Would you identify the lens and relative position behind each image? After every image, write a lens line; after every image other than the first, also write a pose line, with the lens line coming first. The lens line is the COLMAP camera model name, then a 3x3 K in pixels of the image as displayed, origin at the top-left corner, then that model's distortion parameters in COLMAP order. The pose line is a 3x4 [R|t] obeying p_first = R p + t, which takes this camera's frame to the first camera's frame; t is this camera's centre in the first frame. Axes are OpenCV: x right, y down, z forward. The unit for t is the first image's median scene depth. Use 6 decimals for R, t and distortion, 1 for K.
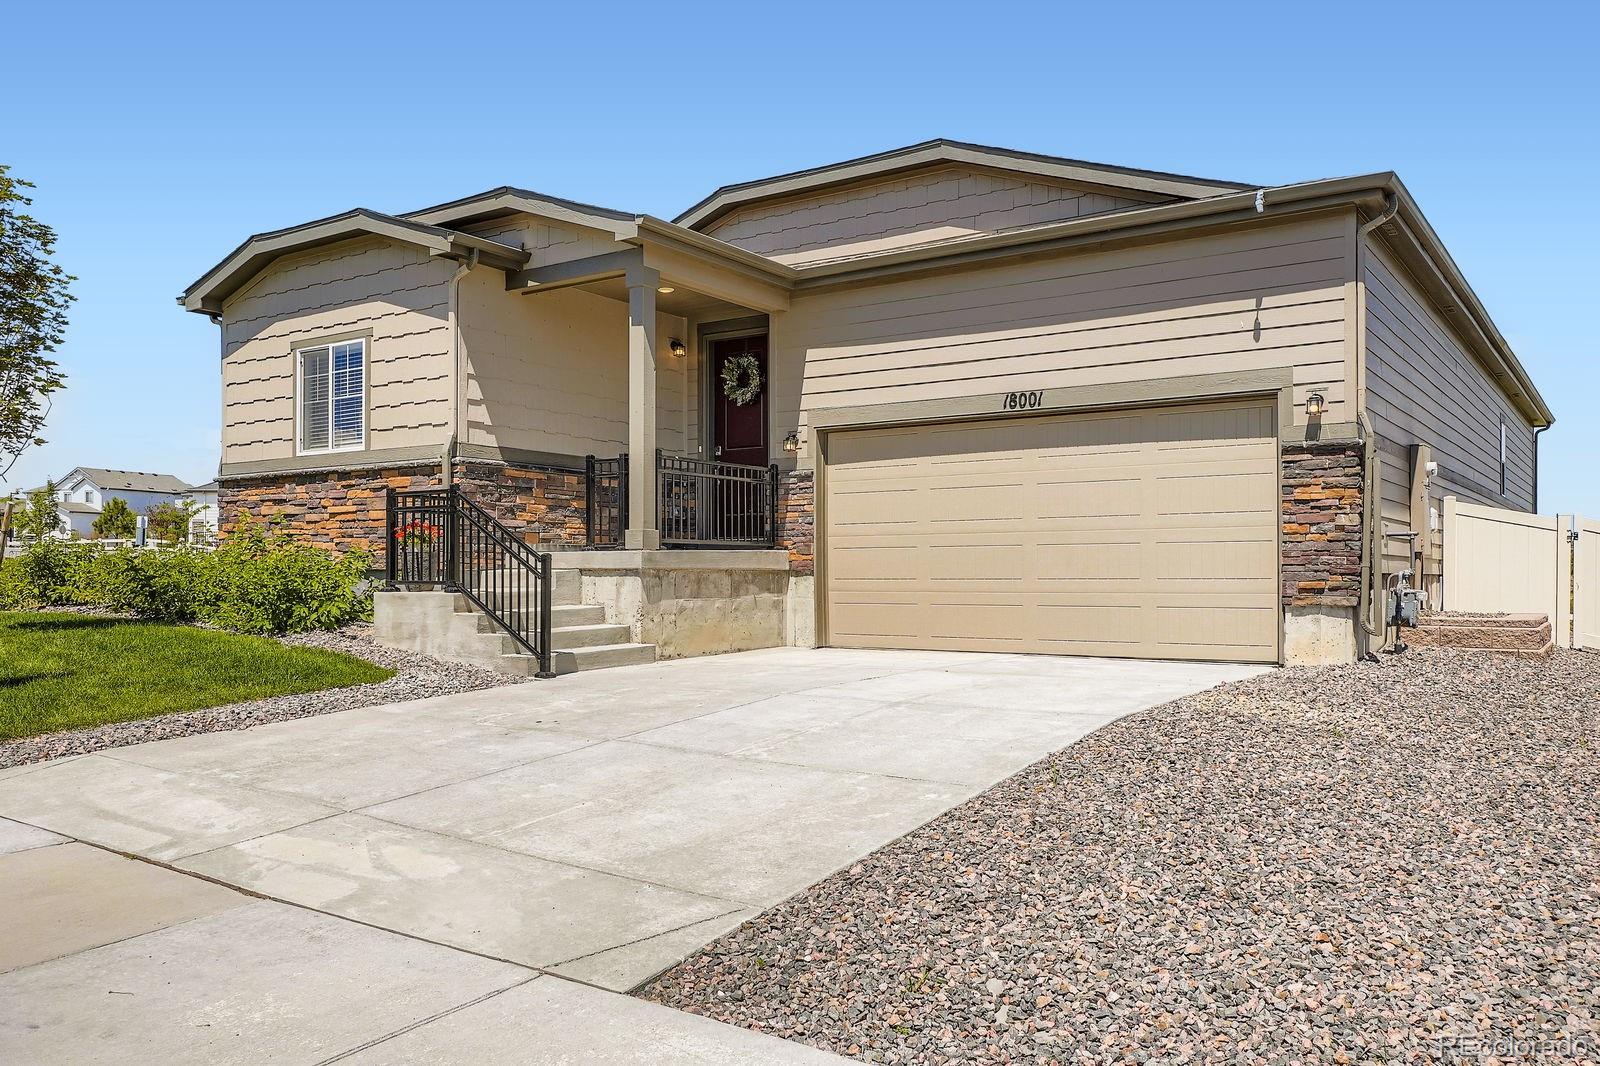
lens RADIAL K [[1240.8, 0, 799.0], [0, 1240.8, 541.7], [0, 0, 1]] dist [0.011003, 0.000886]
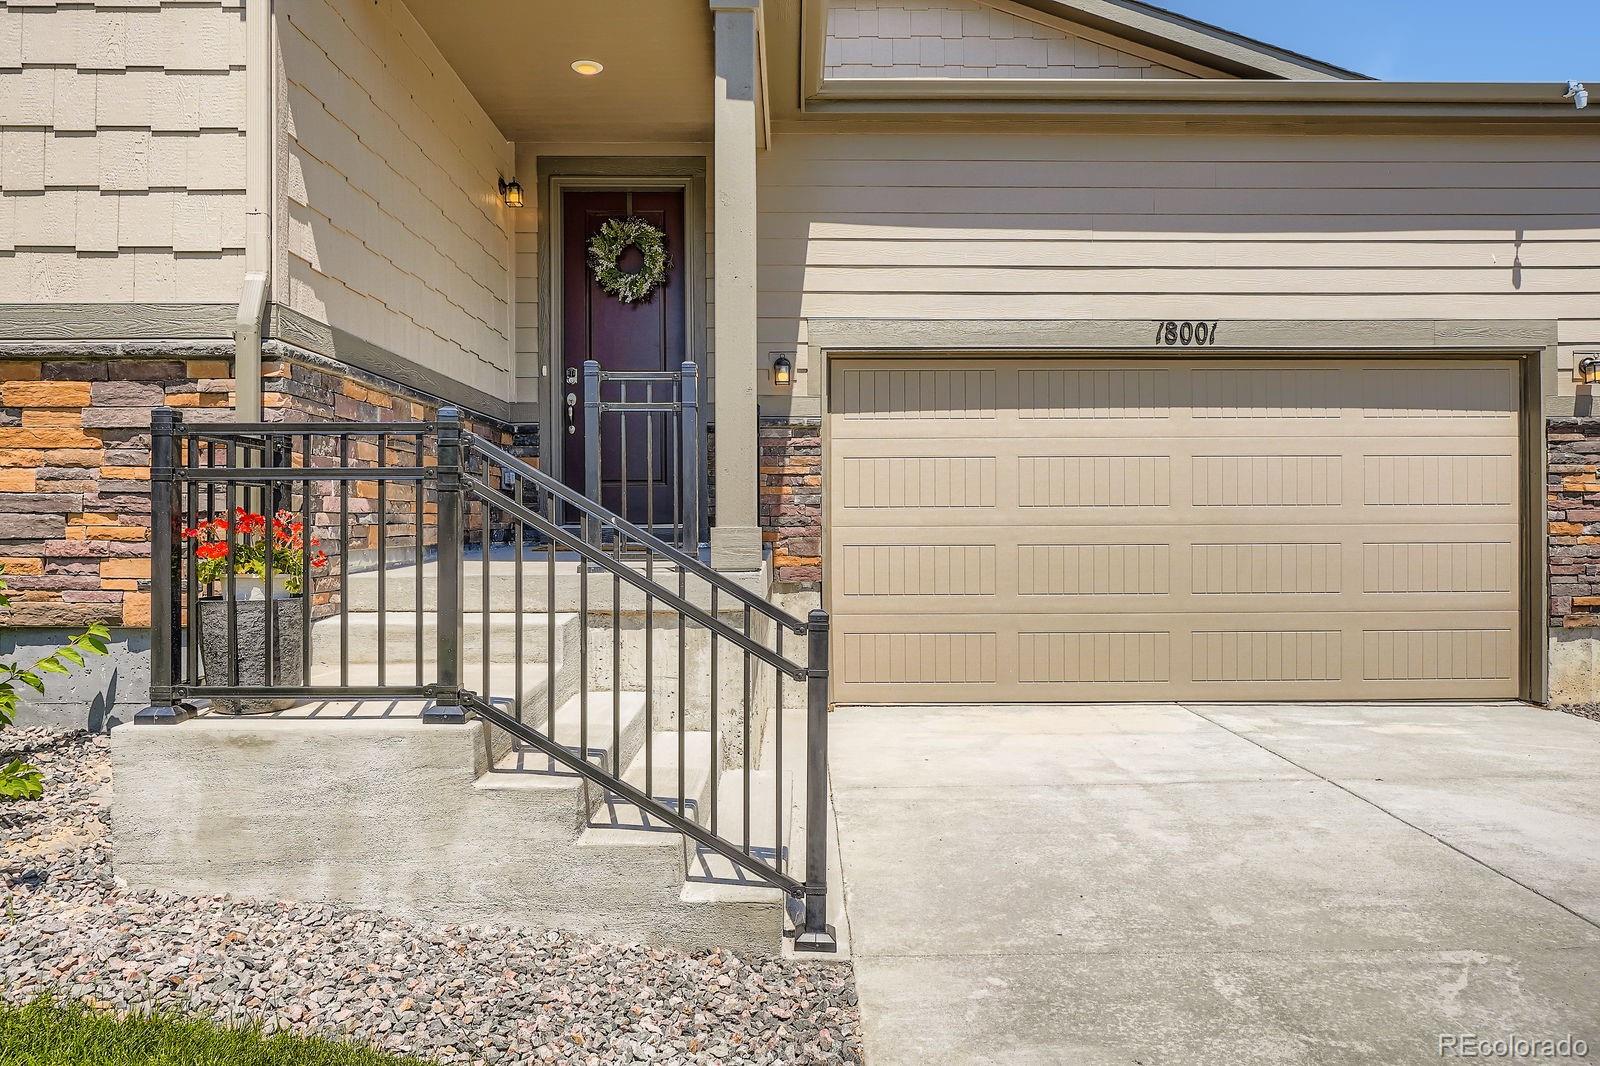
lens RADIAL K [[1096.6, 0, 798.5], [0, 1096.6, 506.0], [0, 0, 1]] dist [-0.010226, -0.000427]
pose [[0.822307, 0.006172, 0.569011, -0.336608], [-0.013775, 0.999864, 0.009061, -0.021191], [-0.568877, -0.015289, 0.822280, 0.622493]]
